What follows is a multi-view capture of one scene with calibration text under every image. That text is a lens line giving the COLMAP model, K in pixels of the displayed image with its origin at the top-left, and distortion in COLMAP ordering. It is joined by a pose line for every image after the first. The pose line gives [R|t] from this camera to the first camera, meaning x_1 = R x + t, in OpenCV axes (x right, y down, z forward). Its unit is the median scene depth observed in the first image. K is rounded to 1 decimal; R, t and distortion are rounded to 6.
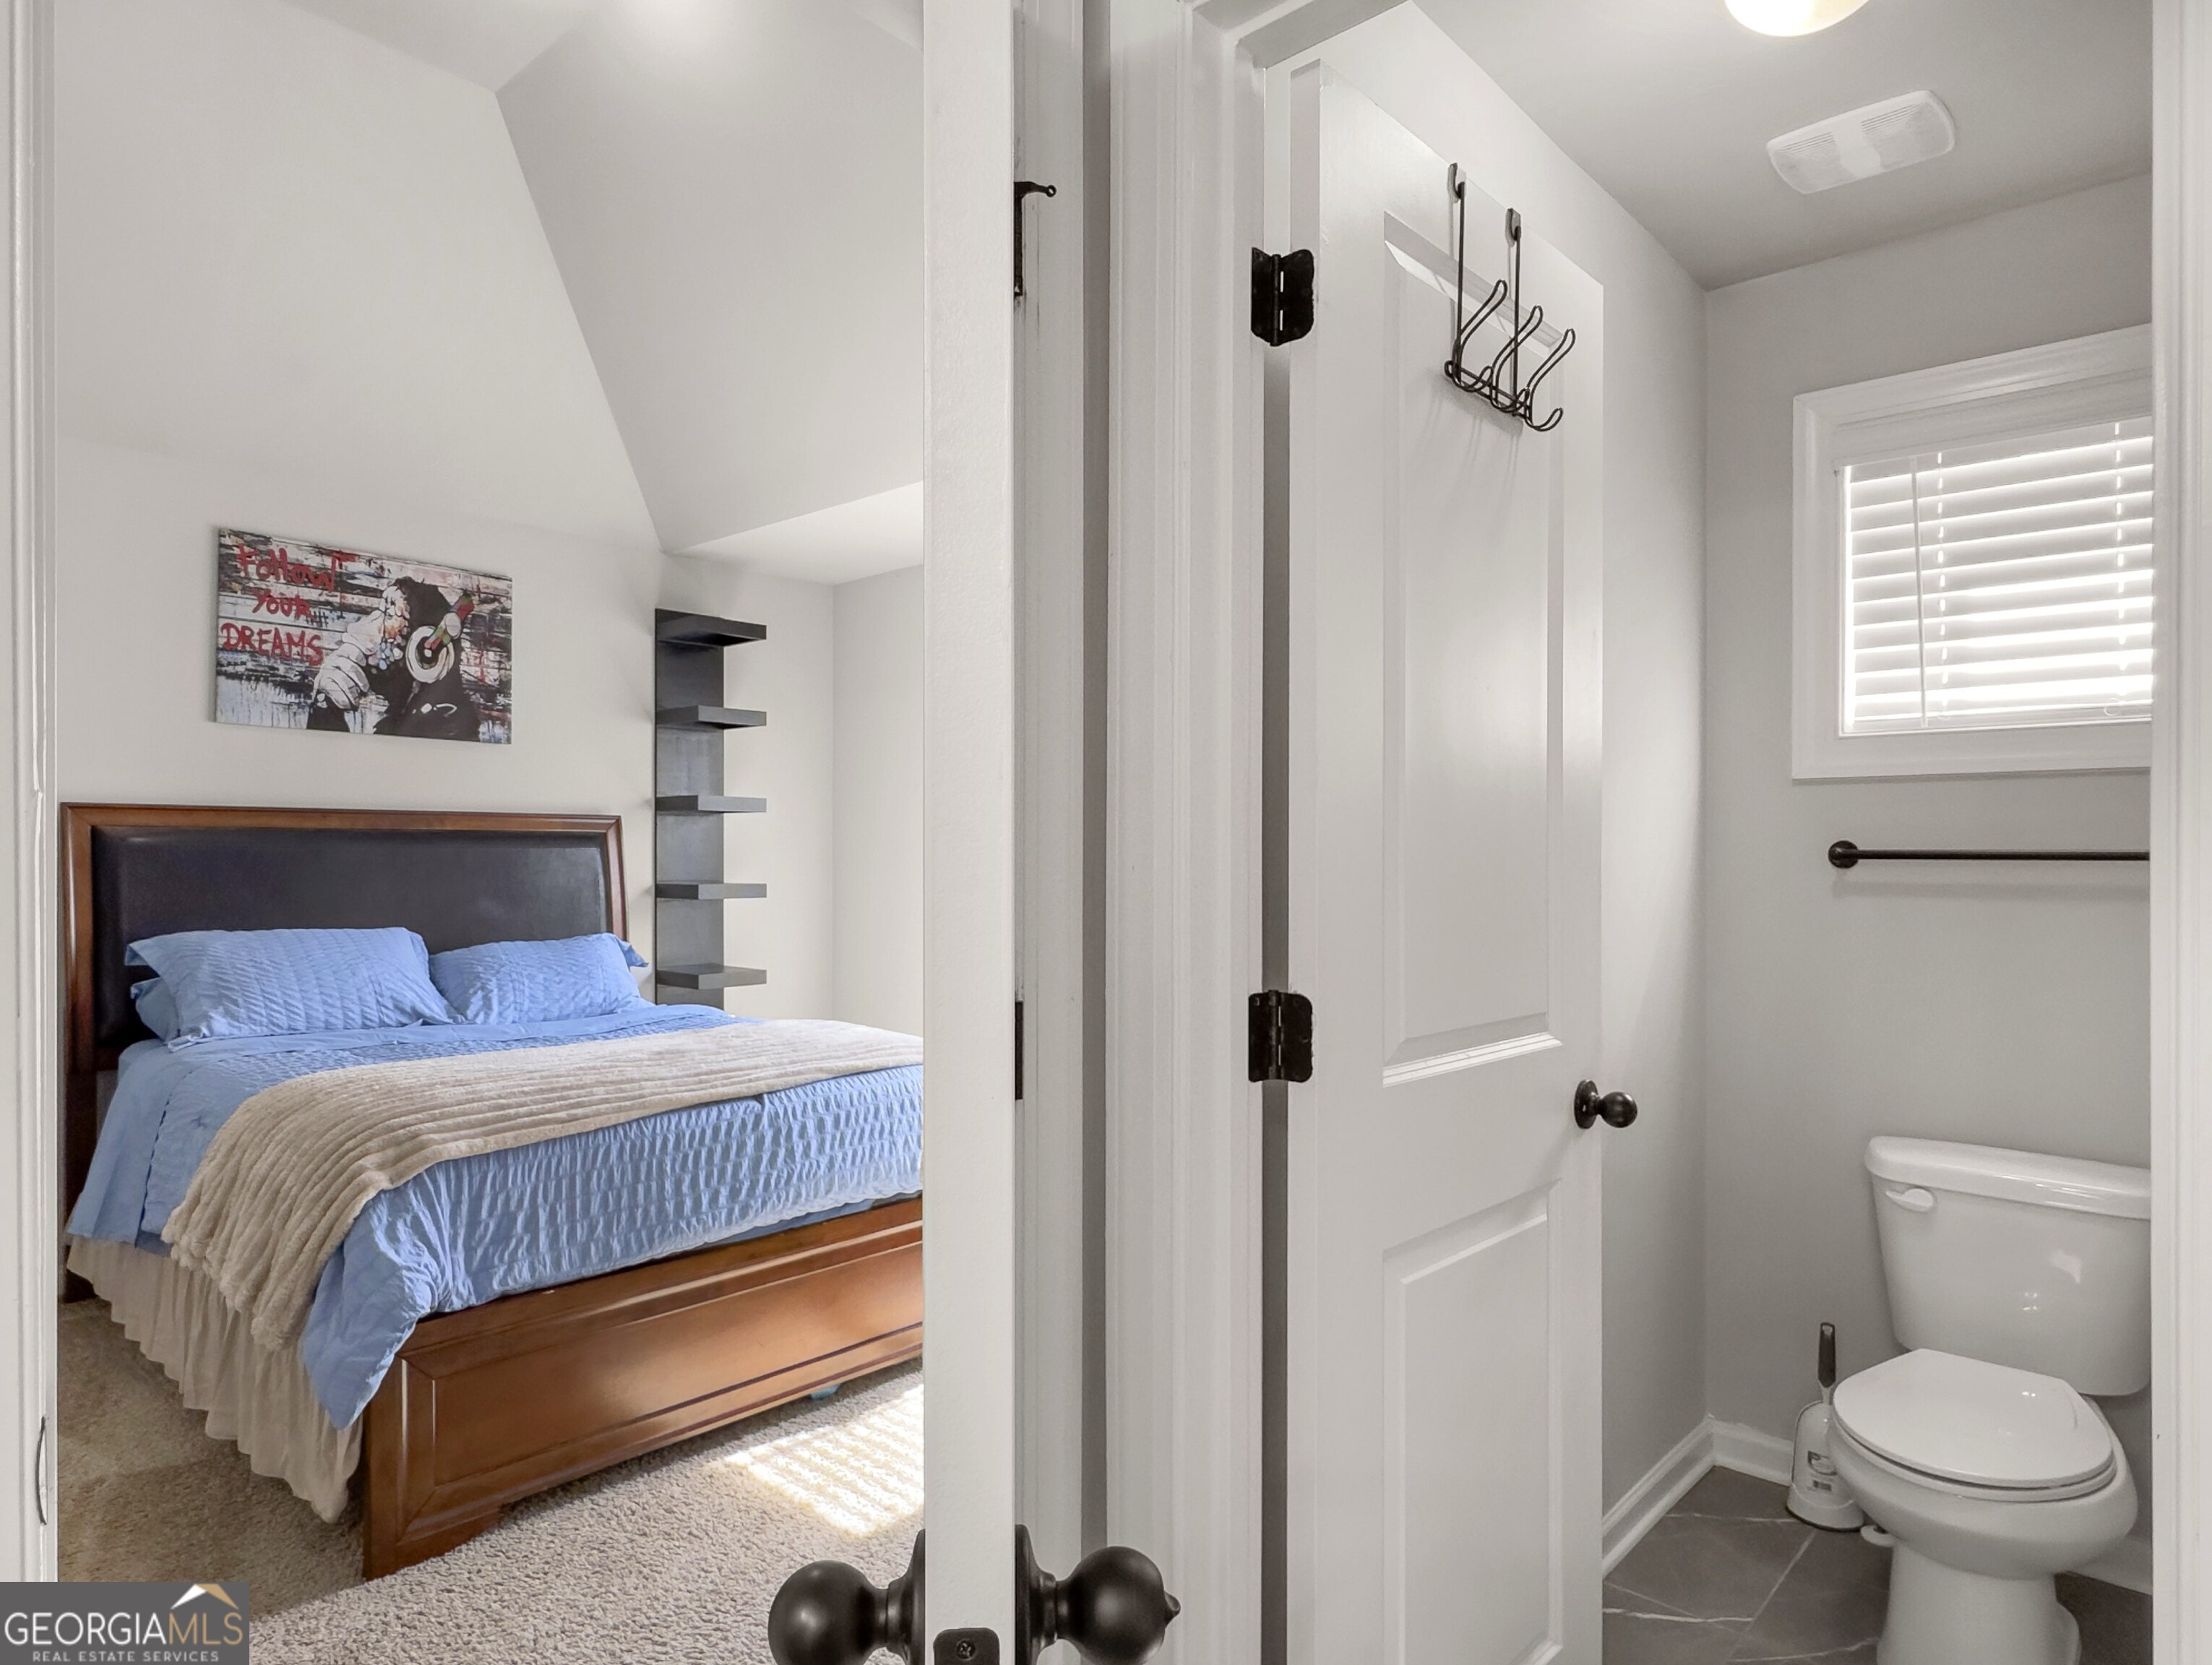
lens RADIAL K [[1341.9, 0, 1102.3], [0, 1341.9, 848.4], [0, 0, 1]] dist [-0.002913, 0.000164]
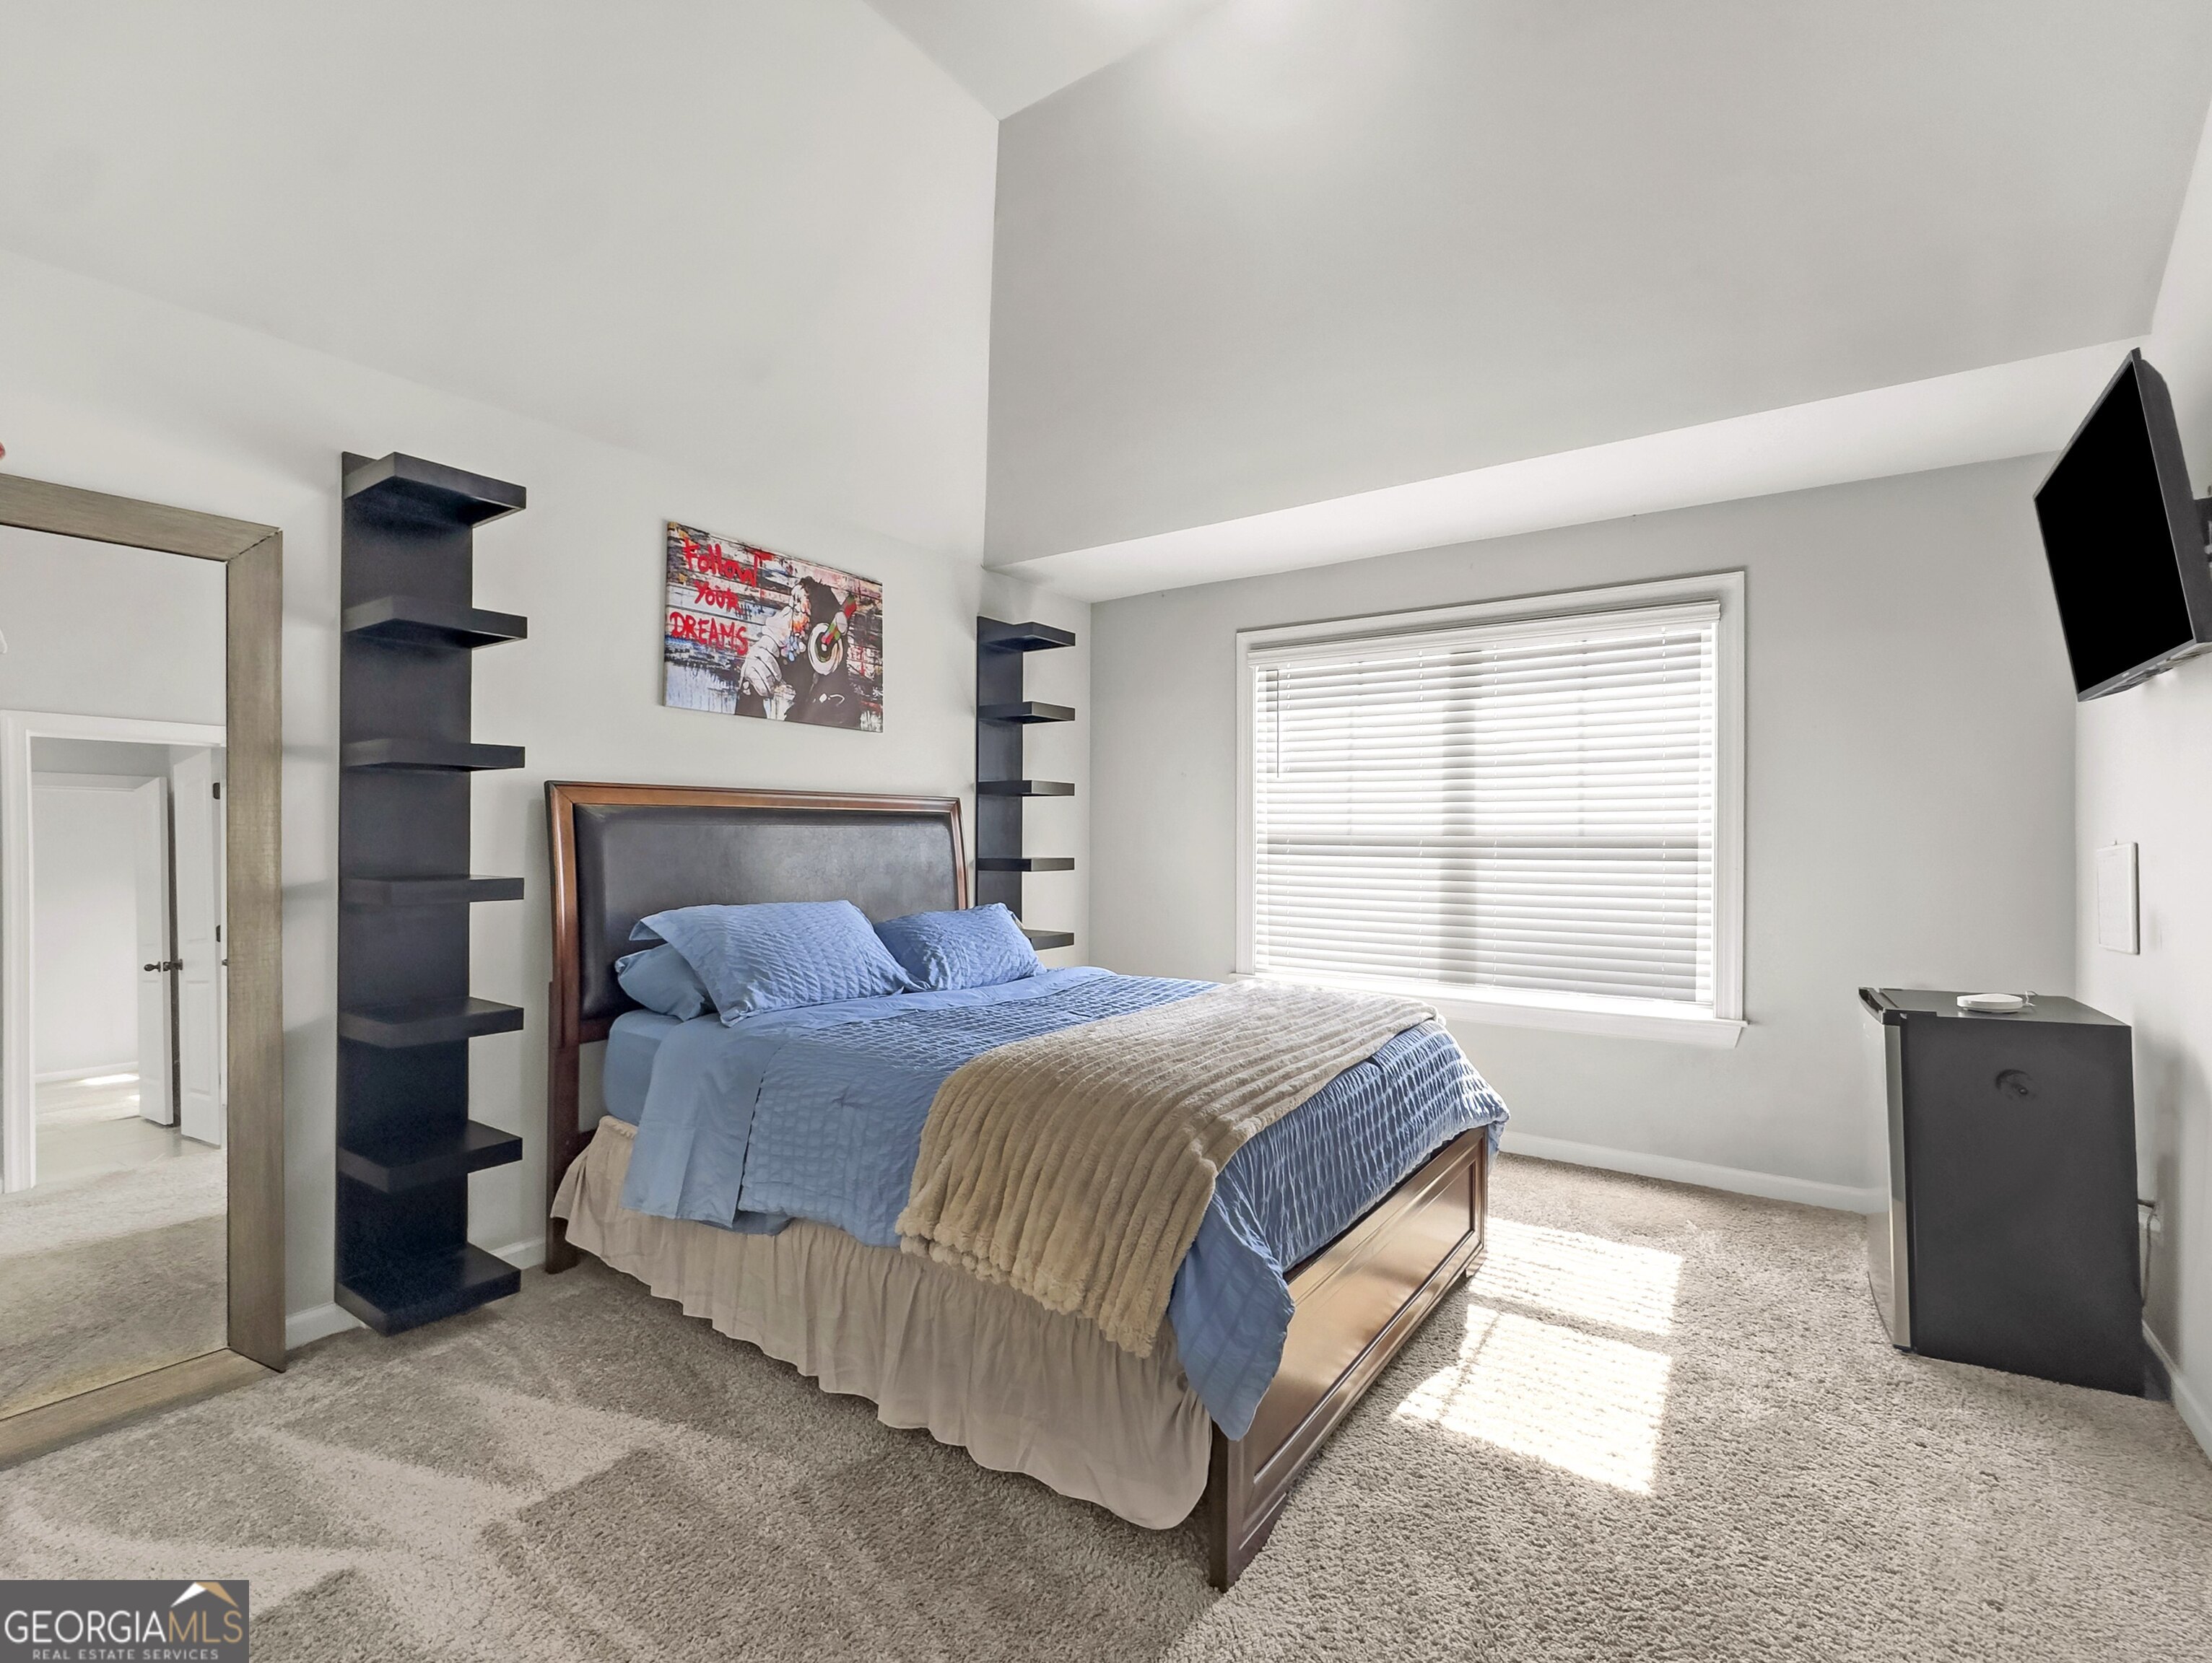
lens RADIAL K [[1010.5, 0, 1106.8], [0, 1010.5, 823.5], [0, 0, 1]] dist [-0.015326, -0.000131]
pose [[0.992220, -0.000231, 0.124500, -0.396910], [0.001311, 0.999962, -0.008591, 0.004990], [-0.124494, 0.008688, 0.992182, 0.167262]]
